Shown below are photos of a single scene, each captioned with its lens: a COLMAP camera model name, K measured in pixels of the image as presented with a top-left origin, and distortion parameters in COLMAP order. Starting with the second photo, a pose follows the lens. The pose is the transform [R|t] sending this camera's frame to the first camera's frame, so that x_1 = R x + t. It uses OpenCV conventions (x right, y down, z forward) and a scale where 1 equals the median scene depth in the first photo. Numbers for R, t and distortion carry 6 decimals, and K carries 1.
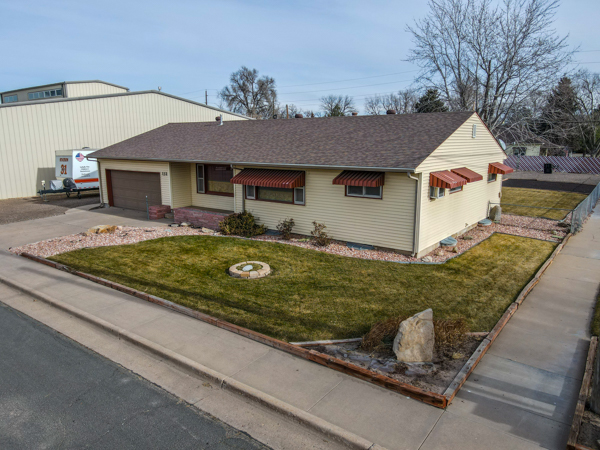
lens RADIAL K [[434.1, 0, 300.0], [0, 434.1, 225.0], [0, 0, 1]] dist [0.003626, 0.026685]
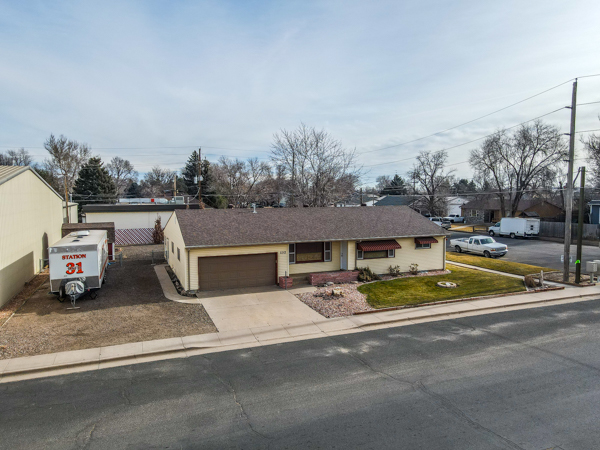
lens RADIAL K [[434.1, 0, 300.0], [0, 434.1, 225.0], [0, 0, 1]] dist [0.003626, 0.026685]
pose [[0.513387, -0.062922, 0.855848, -1.878317], [0.167495, 0.985475, -0.028021, -0.207083], [-0.841653, 0.157736, 0.516469, 0.351693]]
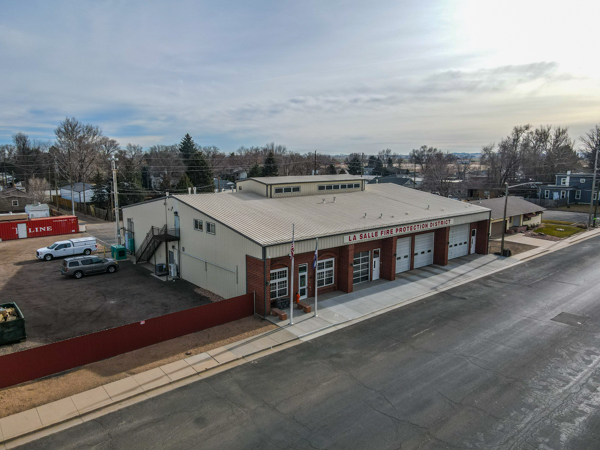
lens RADIAL K [[434.1, 0, 300.0], [0, 434.1, 225.0], [0, 0, 1]] dist [0.003626, 0.026685]
pose [[0.217589, -0.147640, 0.964810, -4.952093], [0.188152, 0.976298, 0.106965, -0.941899], [-0.957734, 0.158256, 0.240211, 2.262354]]
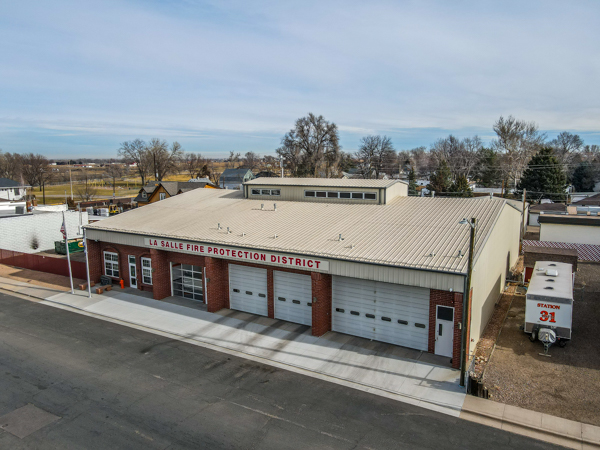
lens RADIAL K [[434.1, 0, 300.0], [0, 434.1, 225.0], [0, 0, 1]] dist [0.003626, 0.026685]
pose [[0.993511, -0.023970, 0.111179, -2.108870], [0.028784, 0.998707, -0.041903, -0.539470], [-0.110031, 0.044831, 0.992917, 0.255704]]
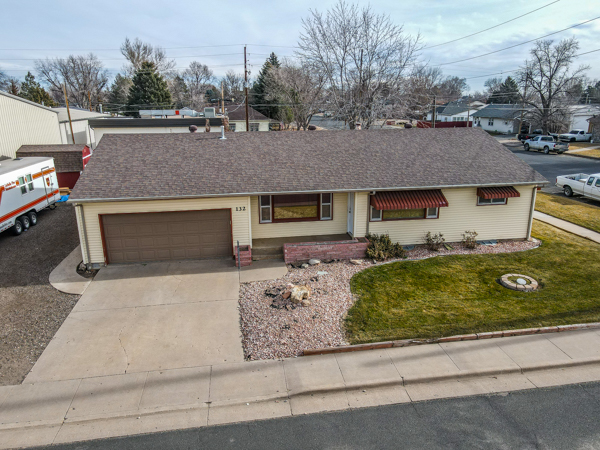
lens RADIAL K [[434.1, 0, 300.0], [0, 434.1, 225.0], [0, 0, 1]] dist [0.003626, 0.026685]
pose [[0.691583, -0.201380, 0.693656, -1.079582], [0.142856, 0.979513, 0.141941, -0.251875], [-0.708029, 0.000929, 0.706183, 0.455440]]
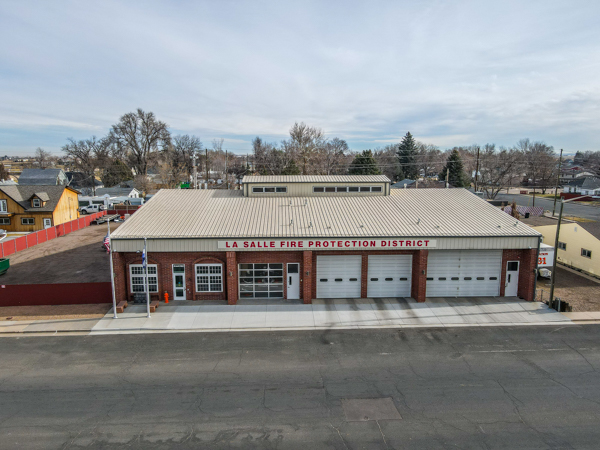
lens RADIAL K [[434.1, 0, 300.0], [0, 434.1, 225.0], [0, 0, 1]] dist [0.003626, 0.026685]
pose [[0.771191, -0.097572, 0.629082, -3.683582], [0.123219, 0.992375, 0.002866, -0.625161], [-0.624565, 0.075305, 0.777334, 0.699784]]
